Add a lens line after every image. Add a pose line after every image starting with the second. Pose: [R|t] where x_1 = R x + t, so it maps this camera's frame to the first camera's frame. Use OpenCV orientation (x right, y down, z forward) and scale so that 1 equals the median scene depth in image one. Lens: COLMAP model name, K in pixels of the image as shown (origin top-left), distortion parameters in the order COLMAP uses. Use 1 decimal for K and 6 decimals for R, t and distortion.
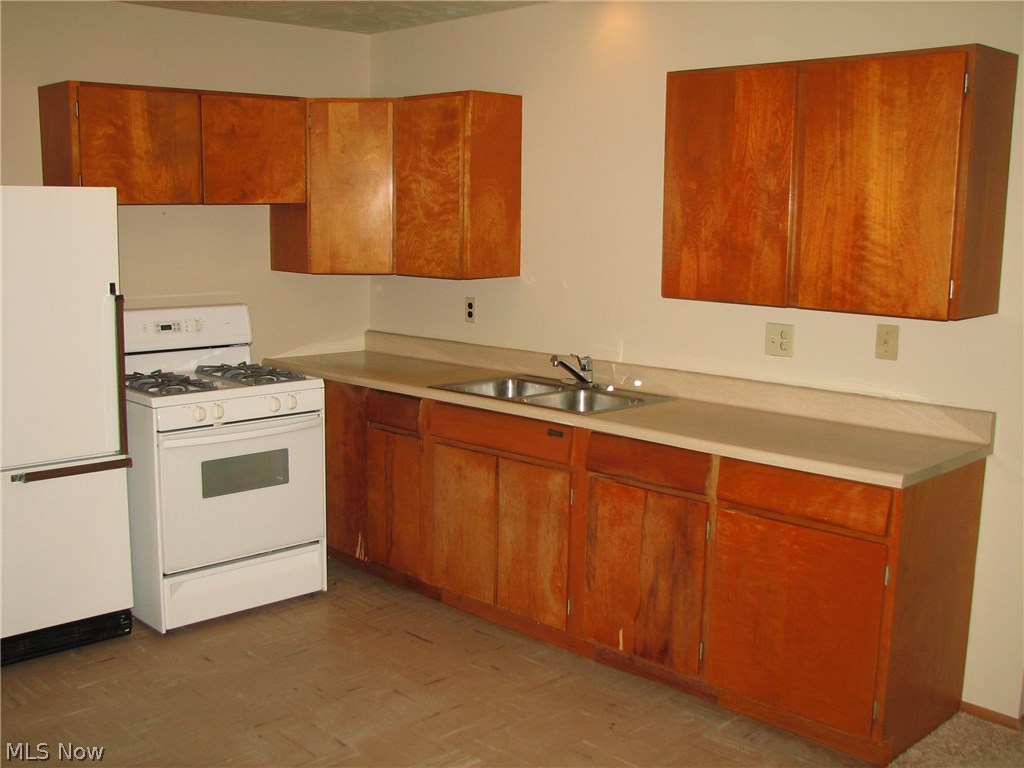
lens RADIAL K [[1091.0, 0, 511.9], [0, 1091.0, 386.4], [0, 0, 1]] dist [-0.114920, 0.000000]
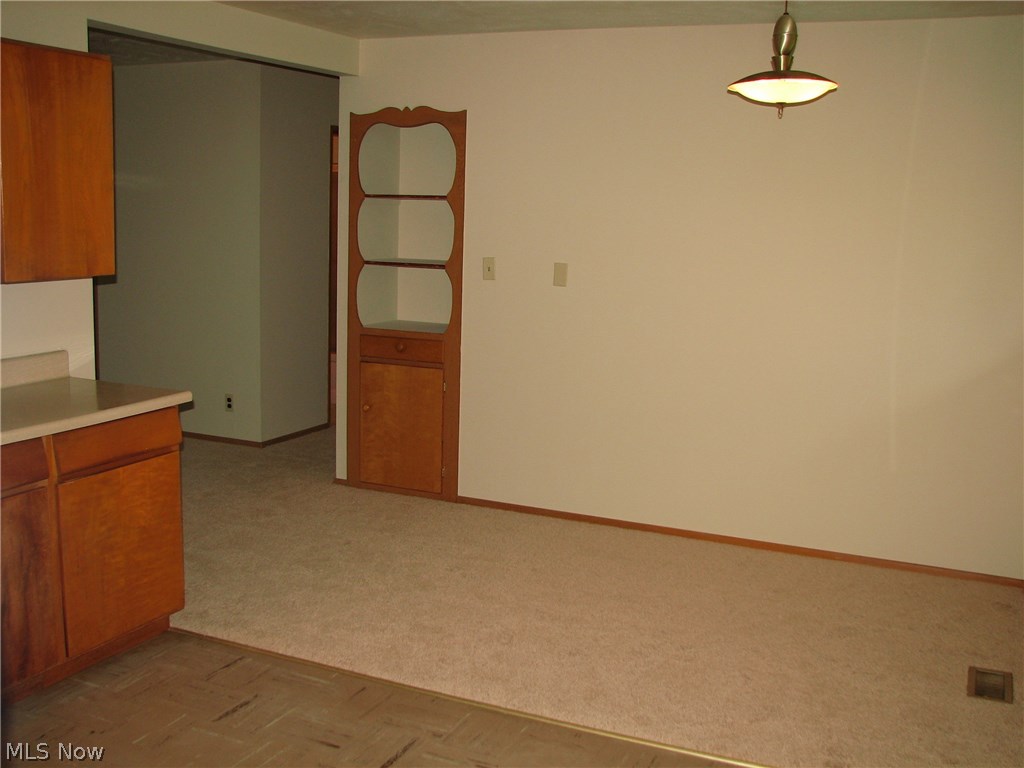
lens RADIAL K [[1091.0, 0, 512.2], [0, 1091.0, 383.8], [0, 0, 1]] dist [-0.114920, 0.000000]
pose [[-0.363095, -0.171417, 0.915849, -0.835836], [0.100989, 0.969901, 0.221571, -0.152609], [-0.926263, 0.172942, -0.334854, 0.909567]]
